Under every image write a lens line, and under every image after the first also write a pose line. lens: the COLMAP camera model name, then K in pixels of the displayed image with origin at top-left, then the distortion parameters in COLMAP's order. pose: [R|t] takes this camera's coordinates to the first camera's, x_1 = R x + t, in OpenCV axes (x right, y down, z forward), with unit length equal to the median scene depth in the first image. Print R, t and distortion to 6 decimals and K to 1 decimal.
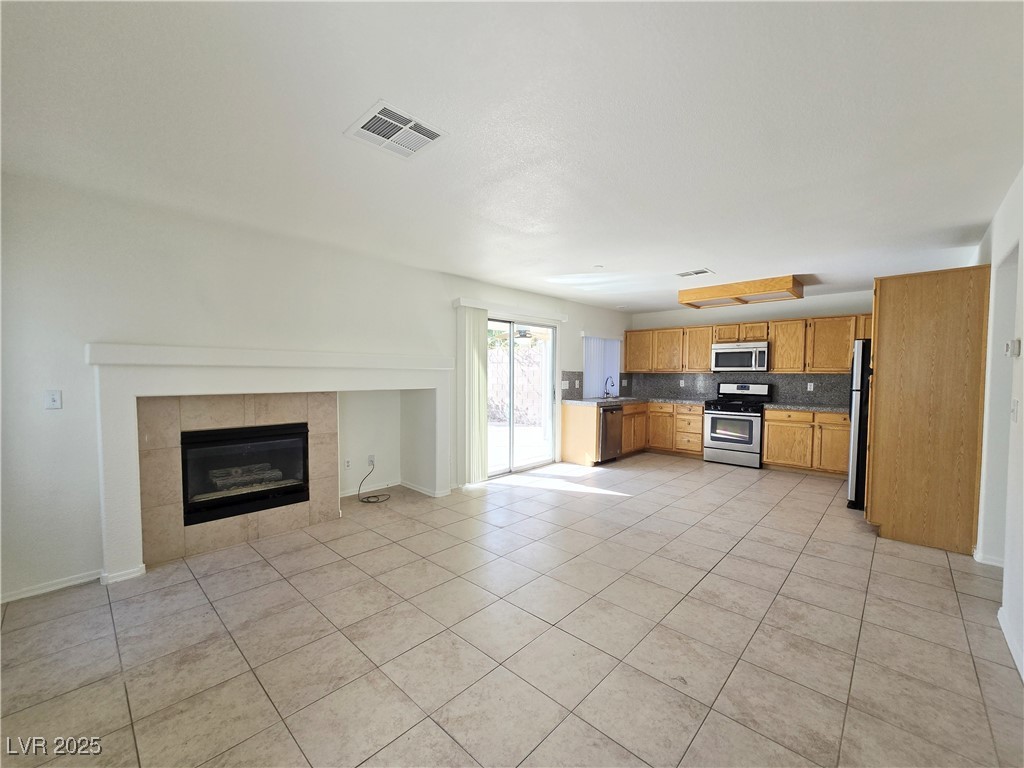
lens RADIAL K [[418.7, 0, 517.0], [0, 418.7, 393.2], [0, 0, 1]] dist [-0.001101, -0.000132]
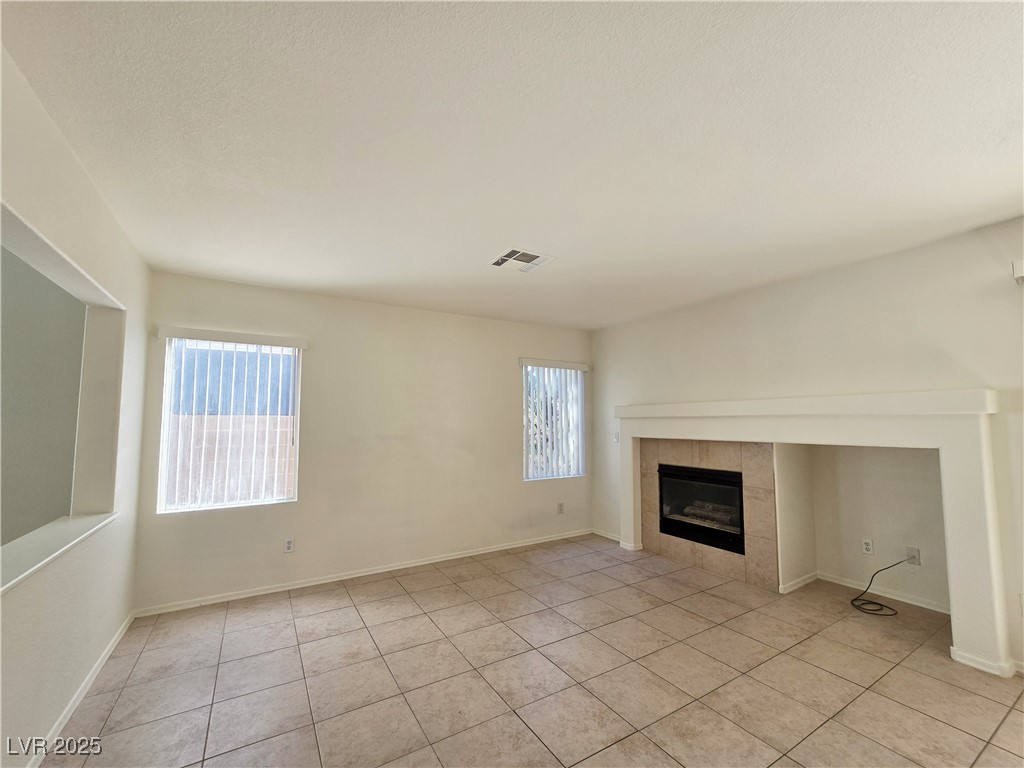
lens RADIAL K [[423.1, 0, 517.0], [0, 423.1, 393.1], [0, 0, 1]] dist [0.001049, 0.000096]
pose [[-0.267064, -0.069718, -0.961154, 0.384970], [-0.043513, 0.997235, -0.060245, -0.021194], [0.962696, 0.025734, -0.269359, 0.481180]]
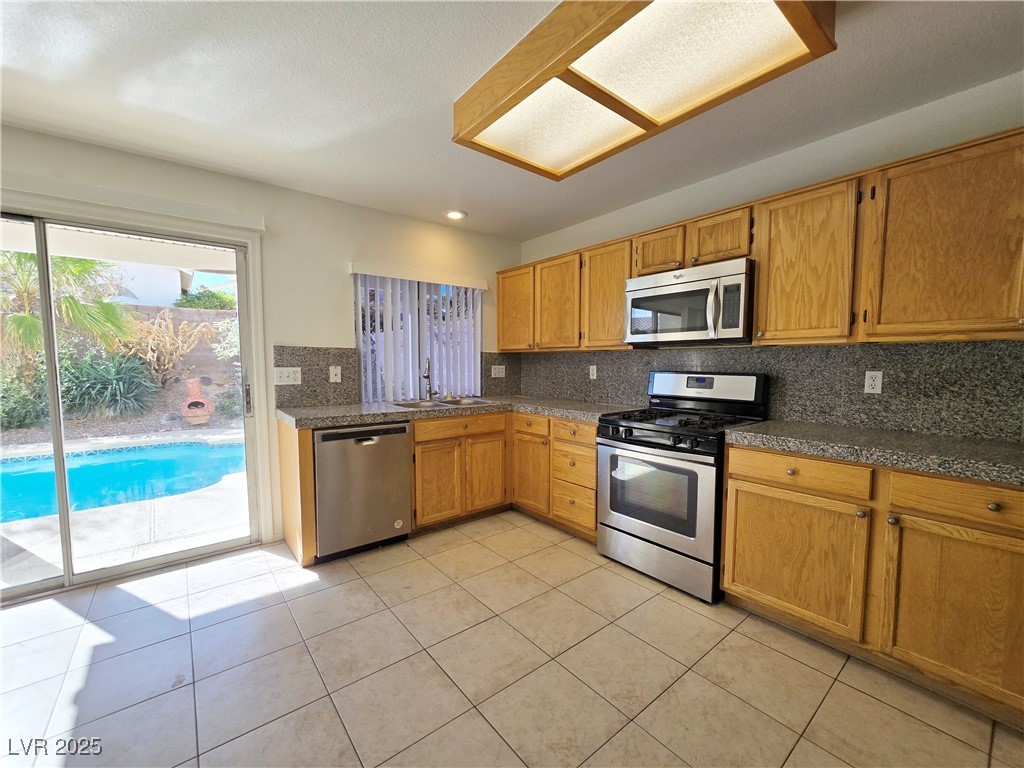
lens RADIAL K [[418.7, 0, 517.0], [0, 418.7, 393.2], [0, 0, 1]] dist [-0.001101, -0.000132]
pose [[0.990762, 0.006300, -0.135462, 0.475633], [-0.002793, 0.999656, 0.026064, -0.014968], [0.135580, -0.025444, 0.990440, 0.642422]]
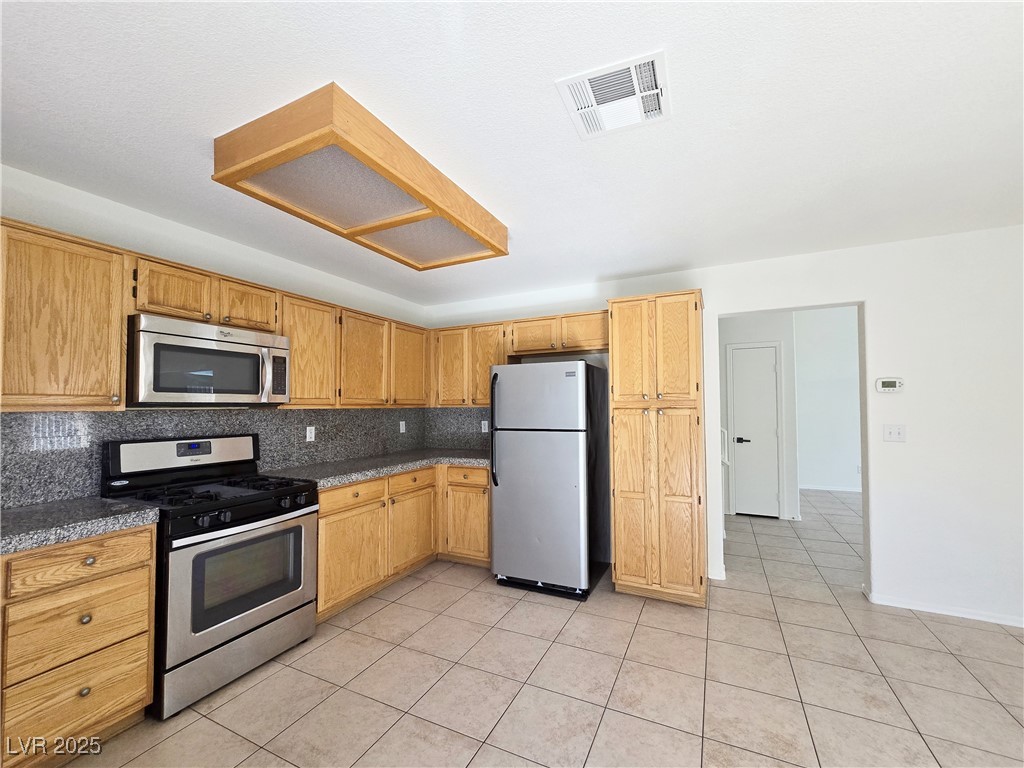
lens RADIAL K [[418.7, 0, 517.0], [0, 418.7, 393.2], [0, 0, 1]] dist [-0.001101, -0.000132]
pose [[-0.299733, 0.029573, 0.953565, 0.114942], [0.052753, 0.998504, -0.014385, -0.048113], [-0.952564, 0.045992, -0.300844, 0.957165]]
